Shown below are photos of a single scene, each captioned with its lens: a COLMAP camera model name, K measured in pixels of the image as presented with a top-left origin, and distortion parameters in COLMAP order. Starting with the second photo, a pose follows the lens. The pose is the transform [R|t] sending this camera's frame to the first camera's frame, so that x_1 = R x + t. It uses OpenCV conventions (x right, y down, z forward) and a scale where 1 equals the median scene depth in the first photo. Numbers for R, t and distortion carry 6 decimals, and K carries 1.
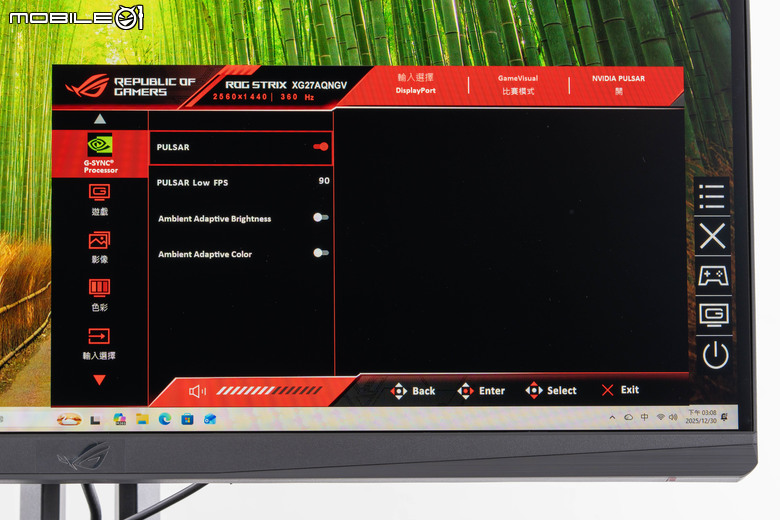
lens RADIAL K [[3474.9, 0, 391.4], [0, 3474.9, 258.1], [0, 0, 1]] dist [0.080171, 0.000000]
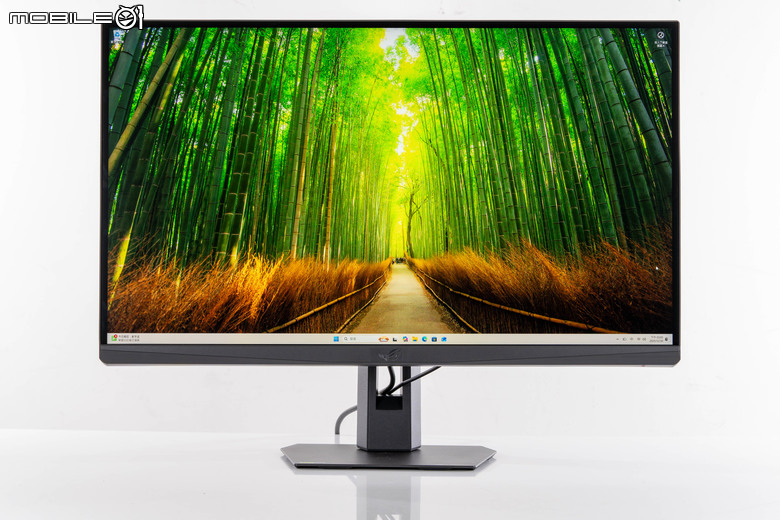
lens RADIAL K [[3474.9, 0, 388.5], [0, 3474.9, 259.5], [0, 0, 1]] dist [0.080171, 0.000000]
pose [[0.994388, 0.001573, -0.105787, 0.154882], [0.001309, 0.999630, 0.027164, -0.069292], [0.105790, -0.027150, 0.994018, -1.295502]]
